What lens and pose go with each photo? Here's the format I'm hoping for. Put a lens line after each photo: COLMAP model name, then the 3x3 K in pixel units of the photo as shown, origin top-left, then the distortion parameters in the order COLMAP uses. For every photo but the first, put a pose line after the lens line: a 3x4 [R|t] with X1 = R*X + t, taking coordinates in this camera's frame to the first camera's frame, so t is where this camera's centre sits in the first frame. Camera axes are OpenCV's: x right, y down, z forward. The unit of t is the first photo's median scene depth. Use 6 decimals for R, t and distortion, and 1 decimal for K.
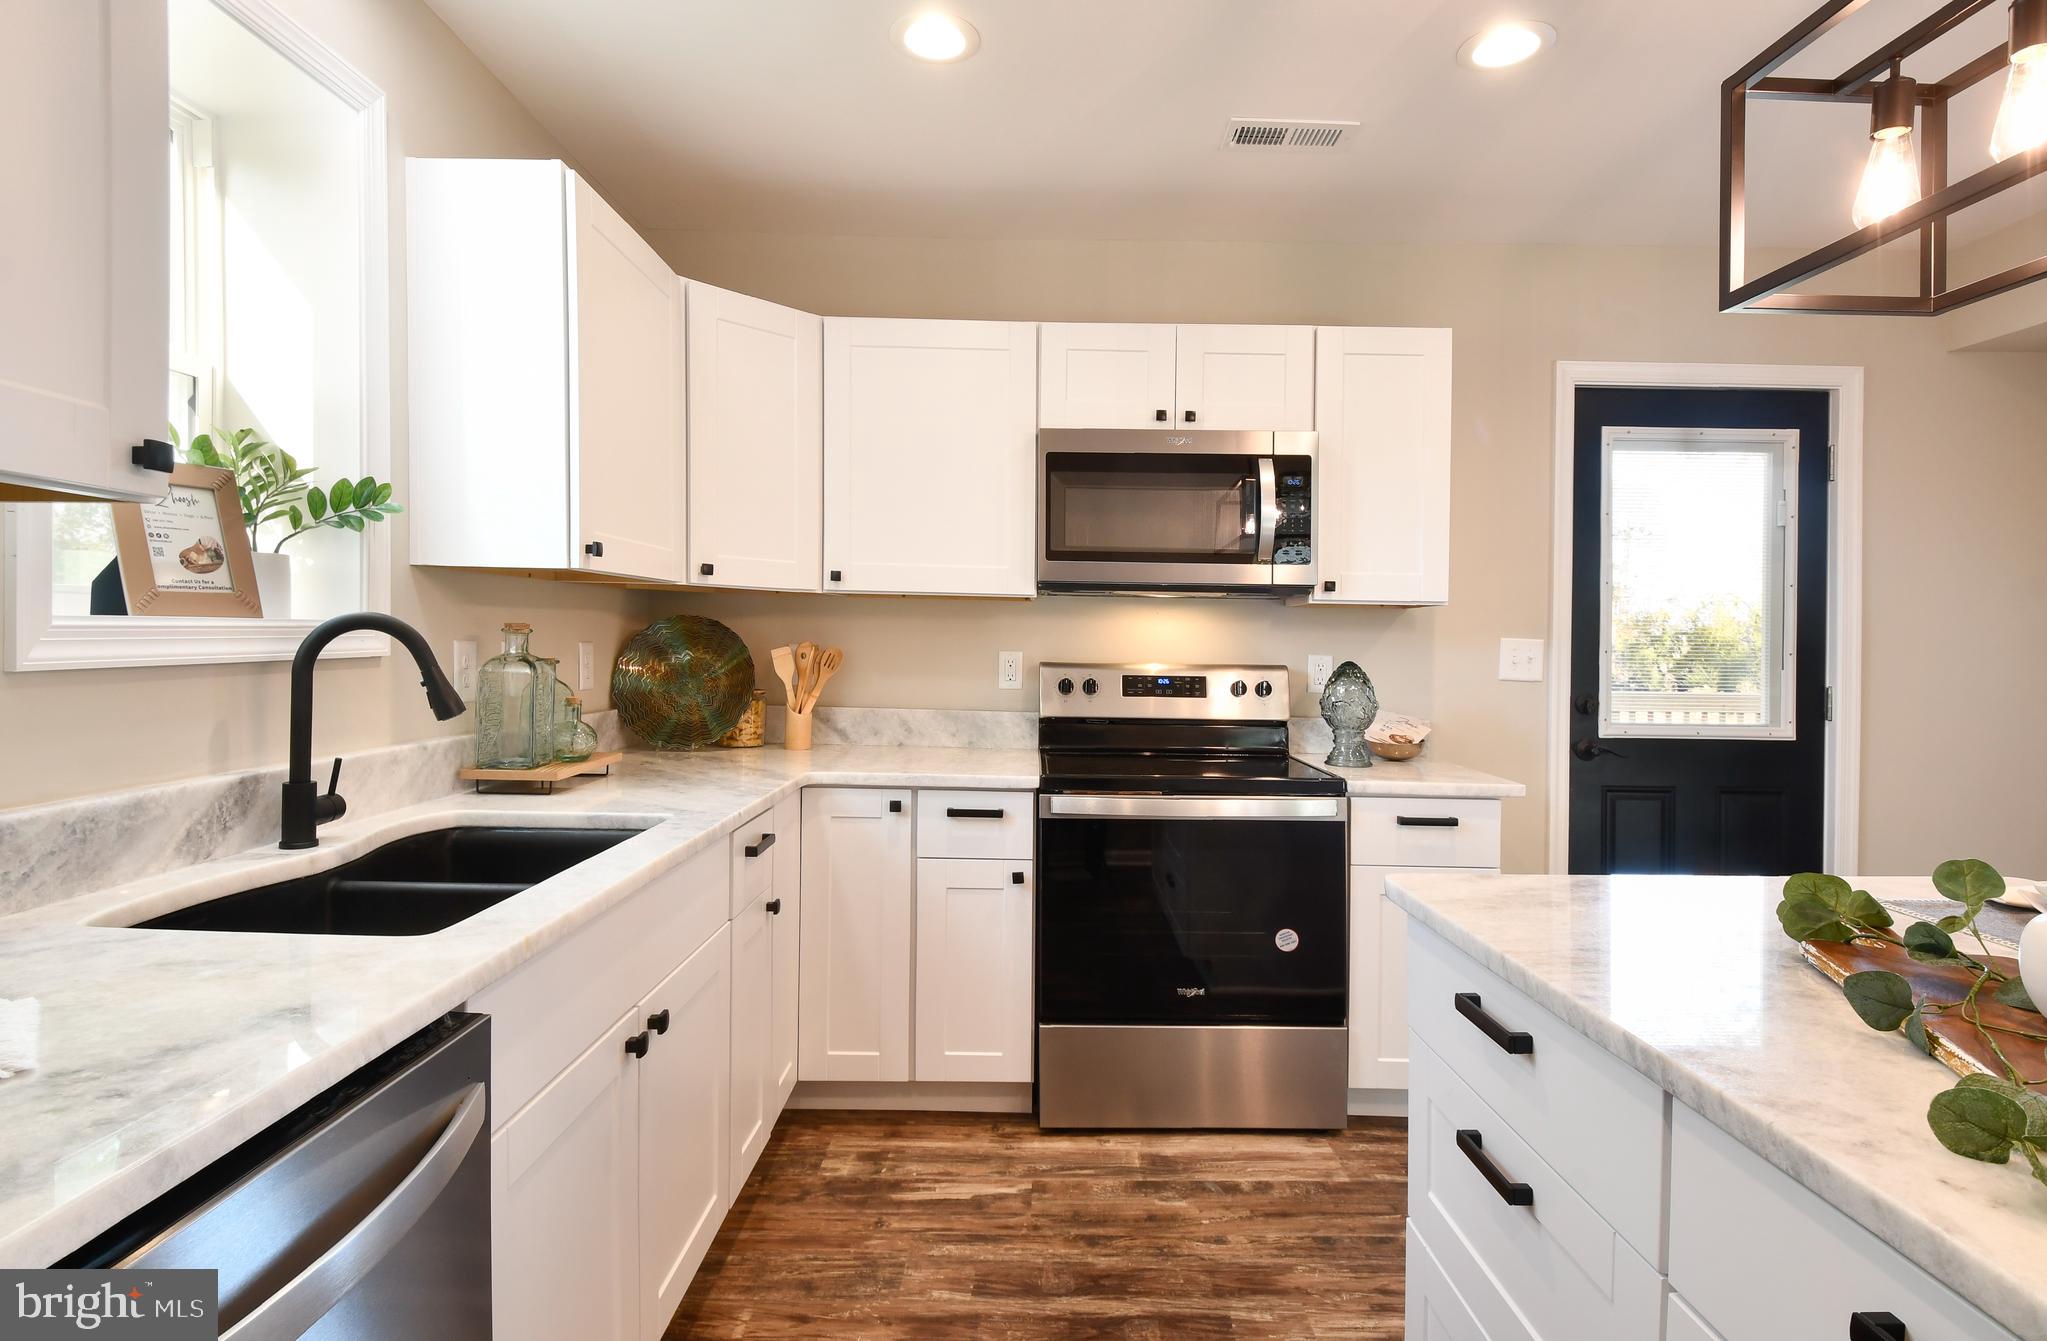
lens RADIAL K [[1019.7, 0, 1014.7], [0, 1019.7, 649.8], [0, 0, 1]] dist [0.016840, -0.017014]
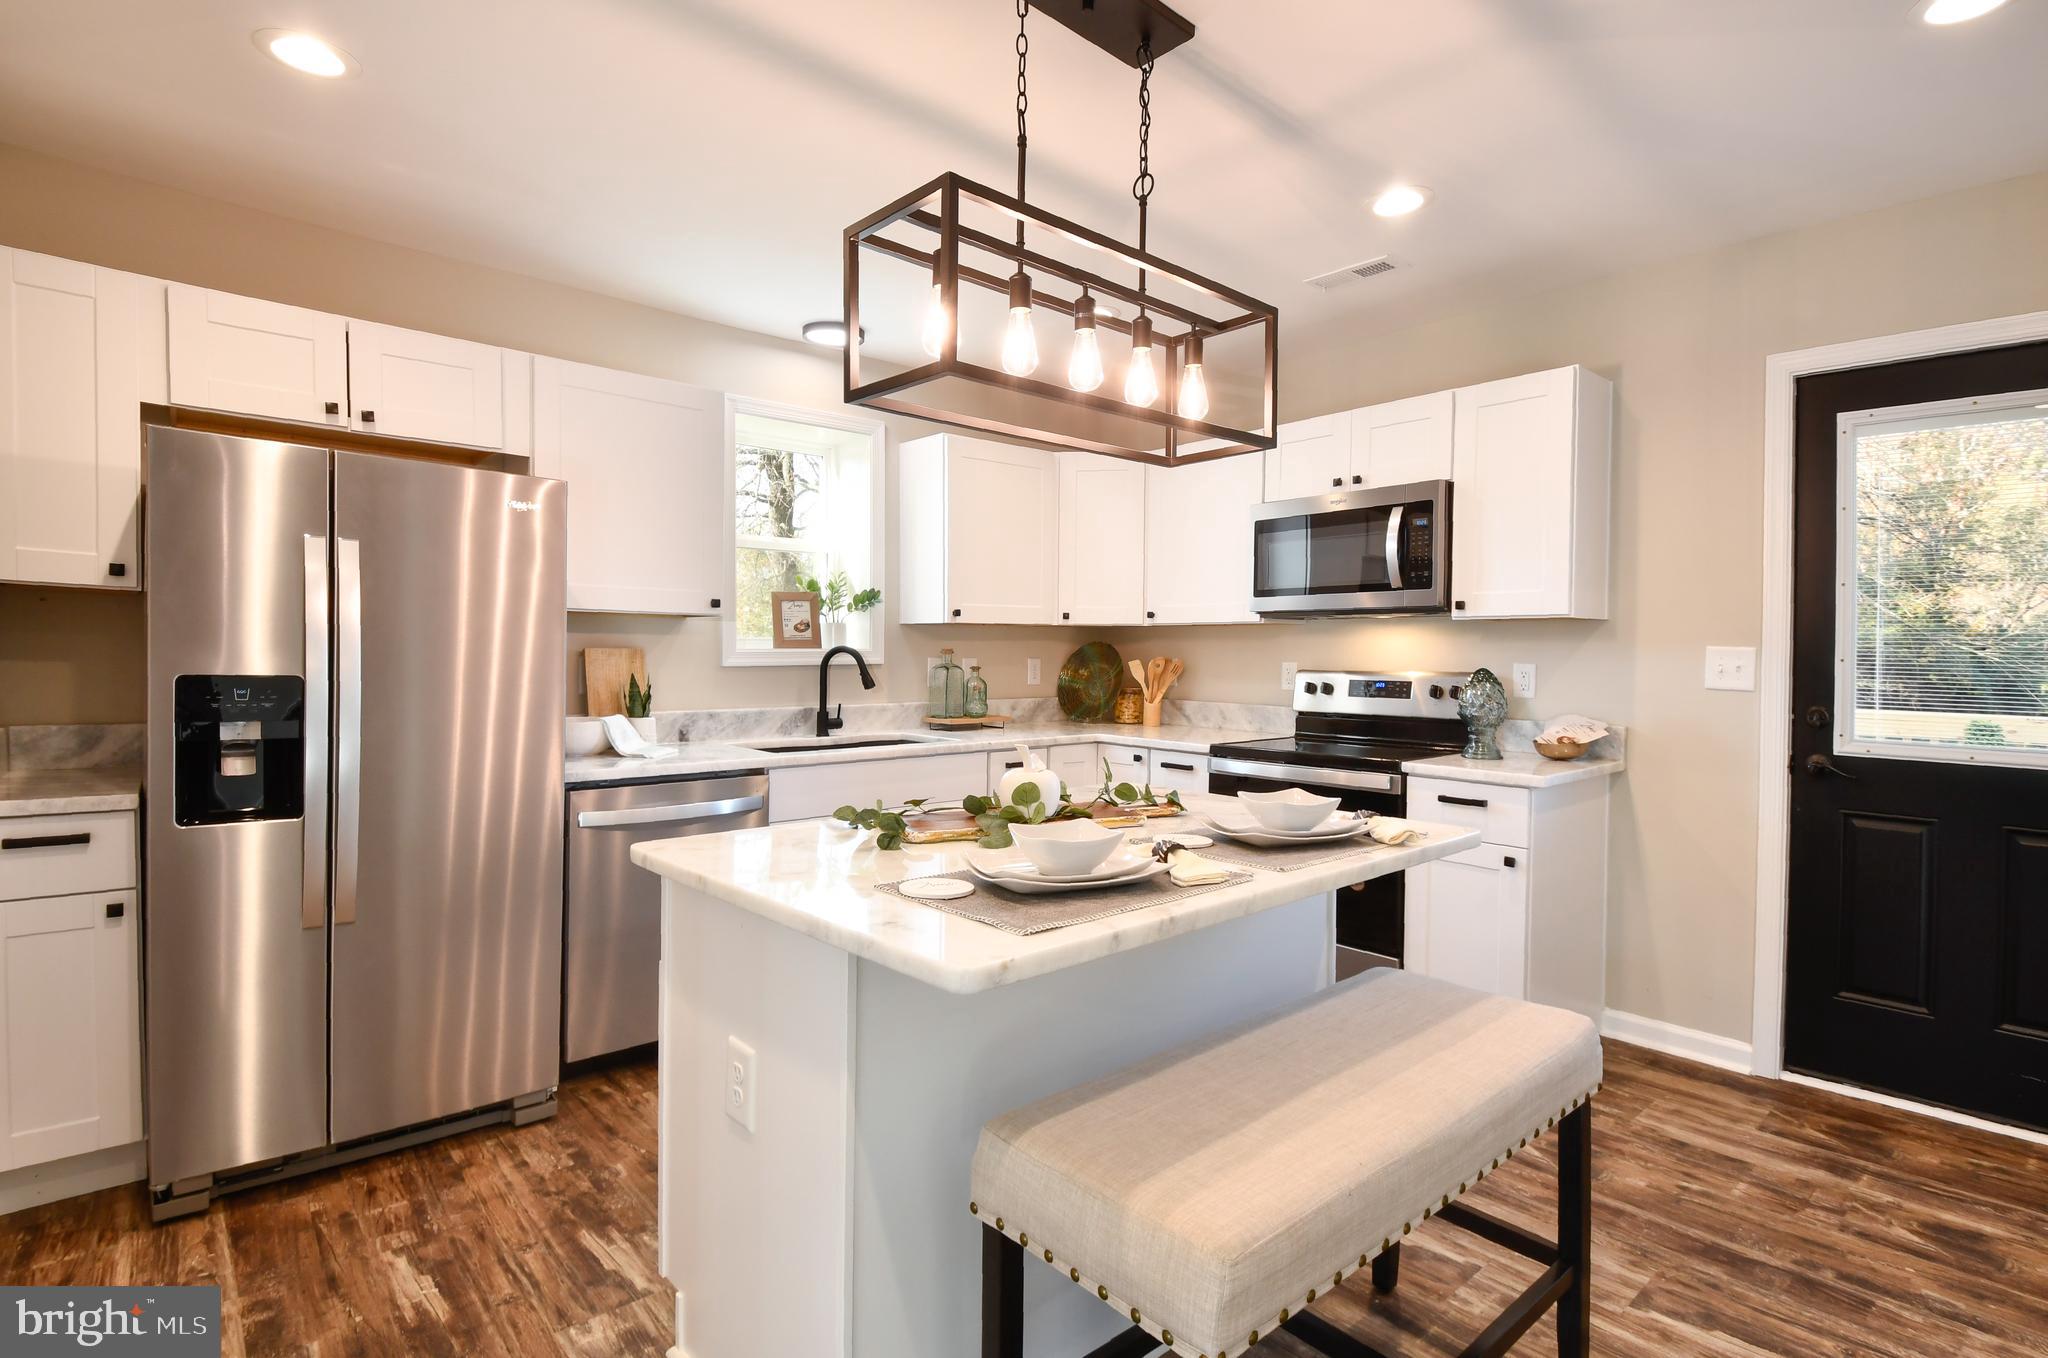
lens RADIAL K [[971.8, 0, 1024.0], [0, 971.8, 679.0], [0, 0, 1]] dist [-0.005654, -0.000391]
pose [[0.655074, 0.008545, -0.755516, 0.912496], [-0.000767, 0.999943, 0.010645, 0.012100], [0.755564, -0.006394, 0.655044, -0.137180]]
